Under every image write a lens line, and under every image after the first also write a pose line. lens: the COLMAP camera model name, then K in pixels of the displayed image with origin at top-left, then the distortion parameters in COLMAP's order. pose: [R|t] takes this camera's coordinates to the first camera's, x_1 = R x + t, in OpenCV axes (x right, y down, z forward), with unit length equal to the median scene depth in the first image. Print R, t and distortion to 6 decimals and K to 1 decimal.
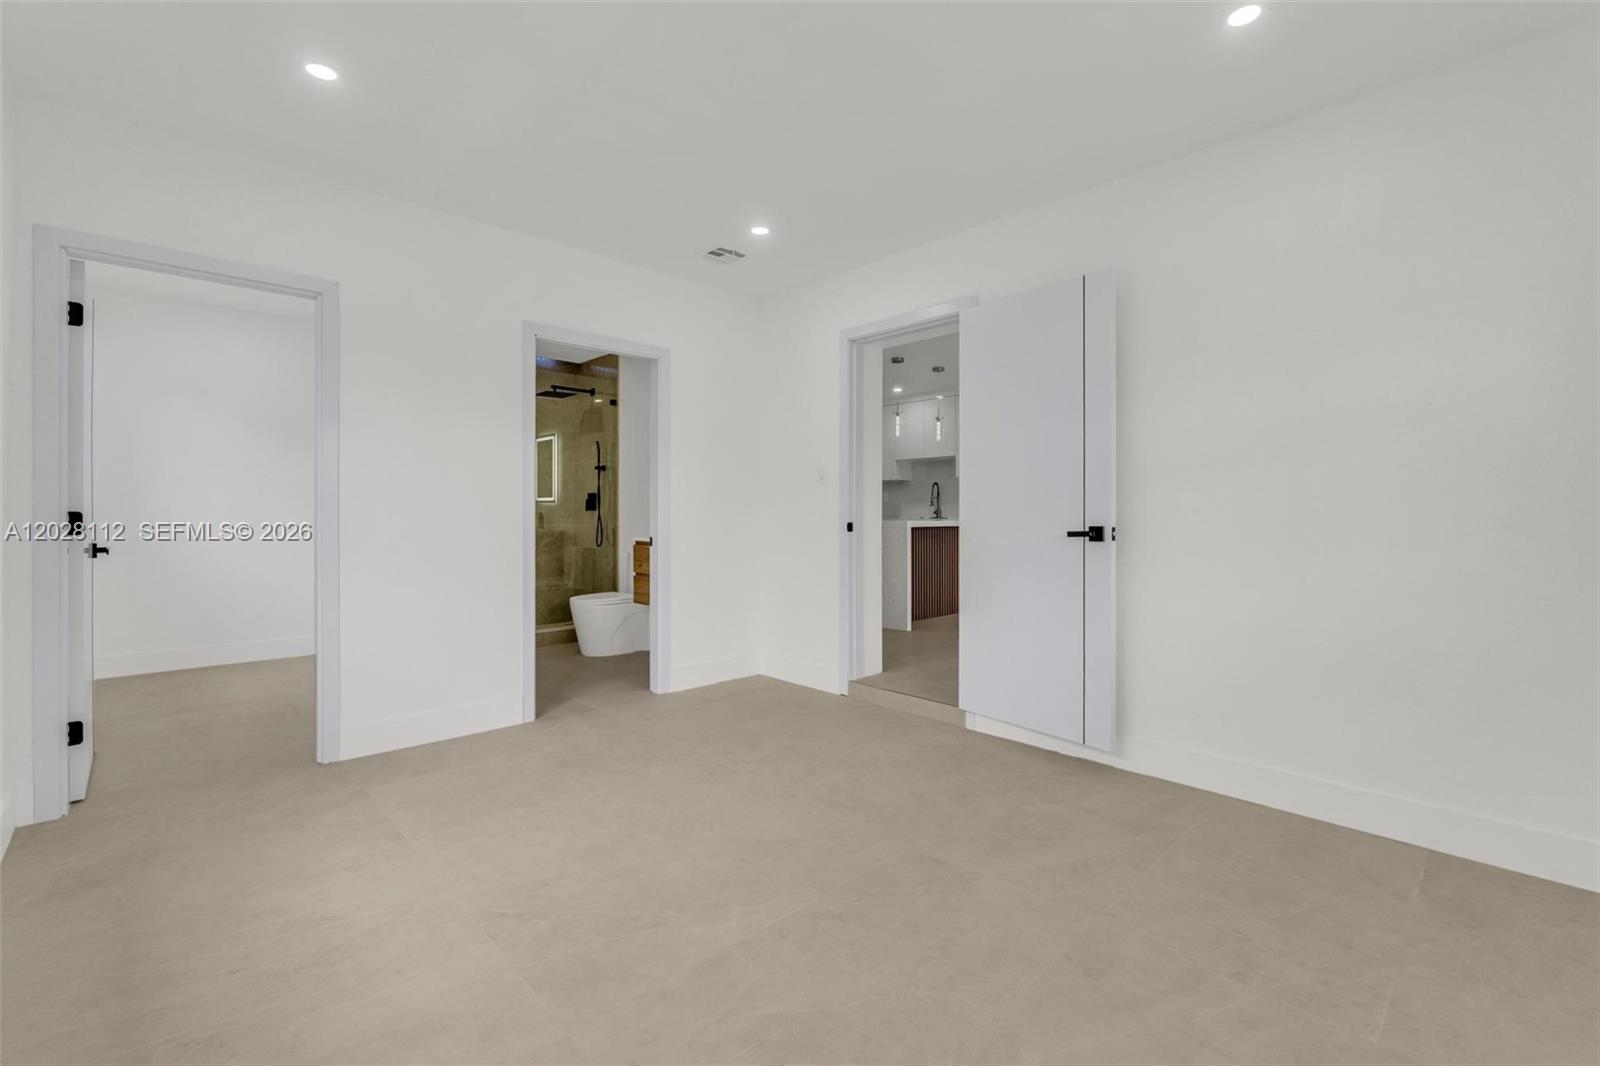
lens RADIAL K [[680.3, 0, 793.1], [0, 680.3, 527.4], [0, 0, 1]] dist [-0.001763, 0.000711]
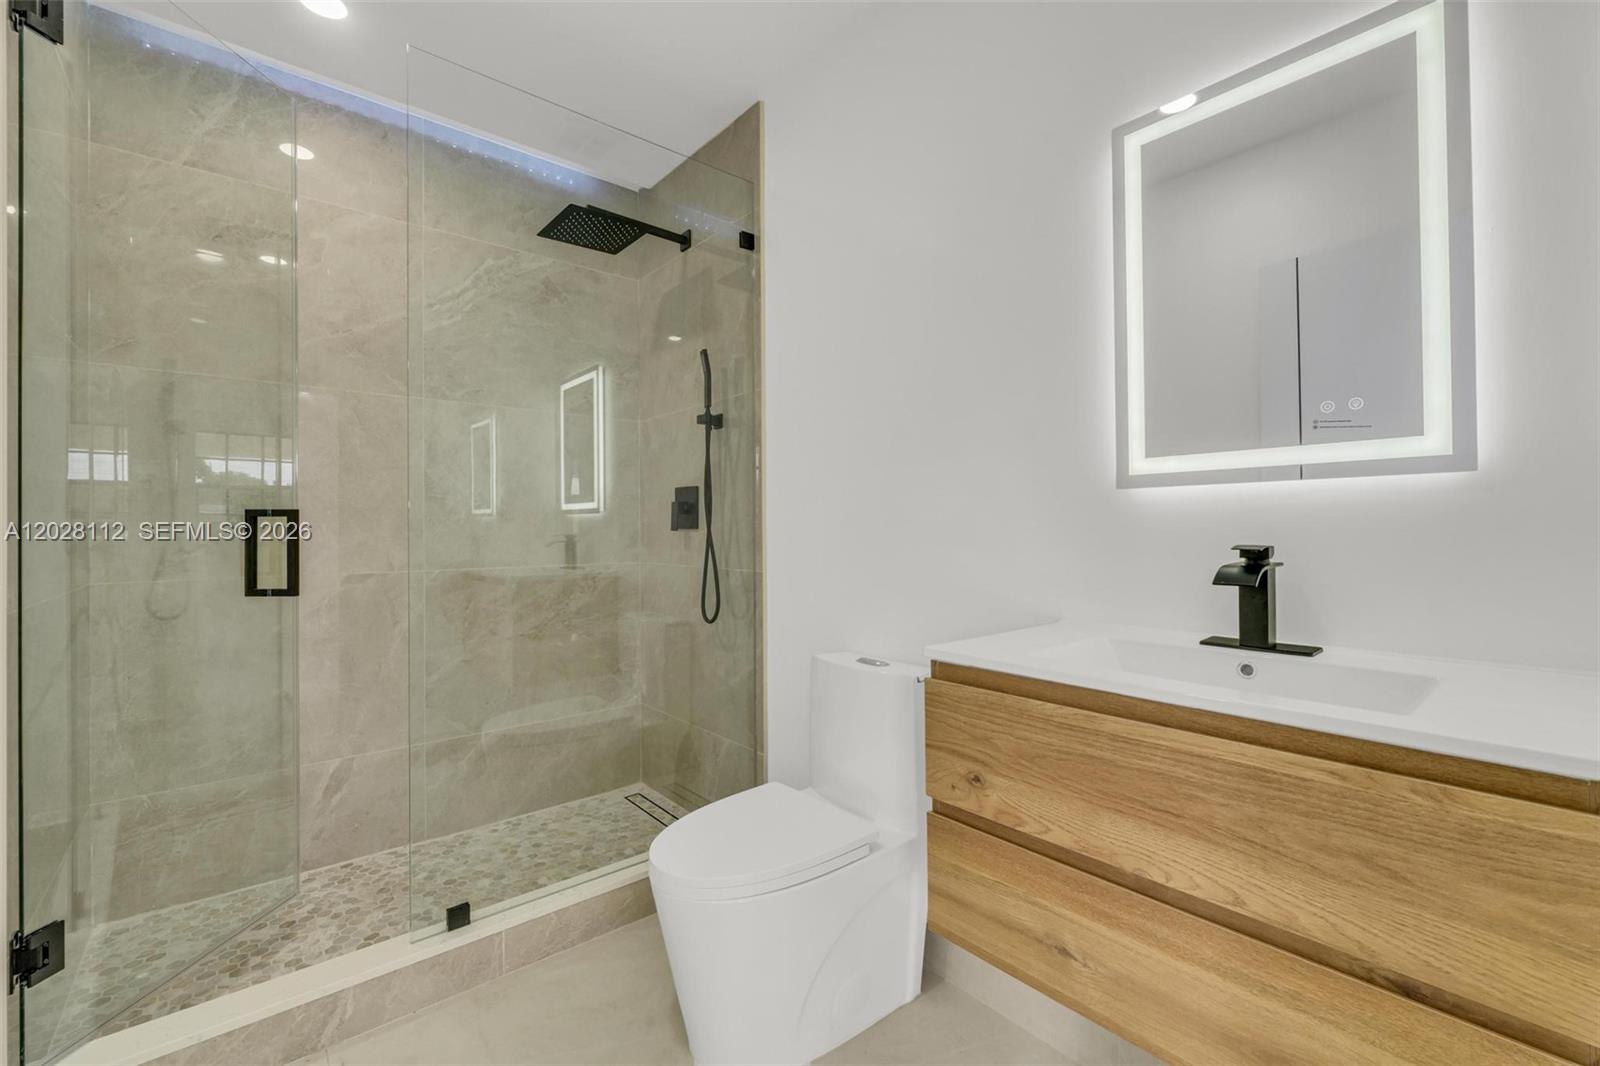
lens RADIAL K [[680.3, 0, 804.5], [0, 680.3, 547.9], [0, 0, 1]] dist [-0.001763, 0.000711]
pose [[0.998829, -0.004591, -0.048154, -0.210852], [0.005106, 0.999931, 0.010590, -0.018096], [0.048102, -0.010824, 0.998784, 0.609394]]
